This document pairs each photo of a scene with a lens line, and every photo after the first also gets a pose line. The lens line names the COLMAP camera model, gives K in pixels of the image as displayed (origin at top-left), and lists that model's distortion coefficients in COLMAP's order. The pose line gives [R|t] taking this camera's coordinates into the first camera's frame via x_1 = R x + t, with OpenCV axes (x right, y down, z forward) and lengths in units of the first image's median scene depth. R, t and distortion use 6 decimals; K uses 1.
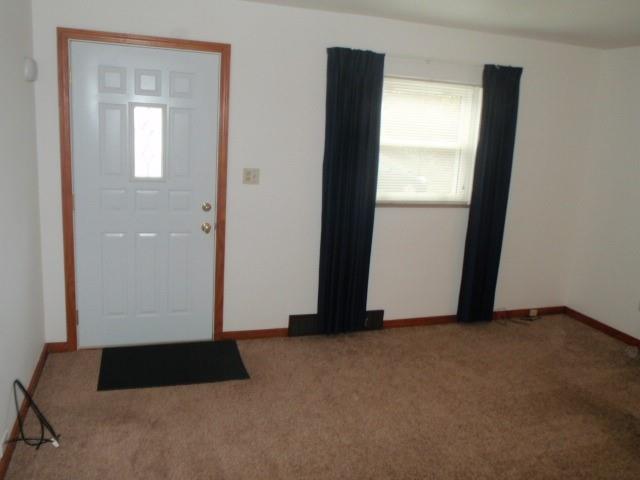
lens RADIAL K [[553.3, 0, 320.0], [0, 553.3, 240.0], [0, 0, 1]] dist [-0.021479, -0.005250]
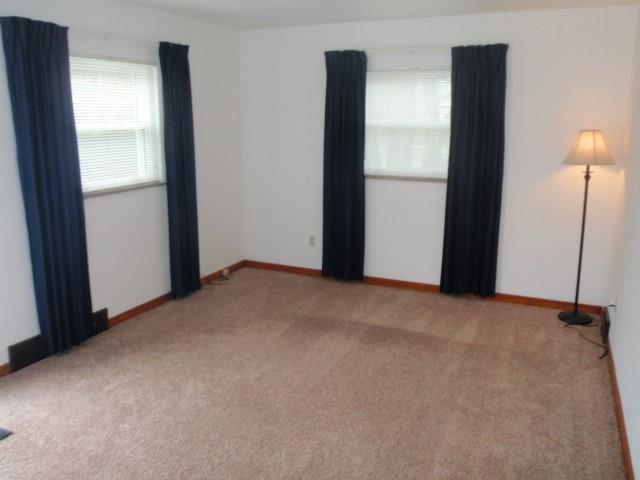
lens RADIAL K [[567.3, 0, 320.0], [0, 567.3, 240.0], [0, 0, 1]] dist [-0.007739, 0.005958]
pose [[0.673582, -0.209845, 0.708698, -0.306122], [0.179025, 0.976619, 0.119022, -0.035064], [-0.717104, 0.046703, 0.695400, 0.081417]]
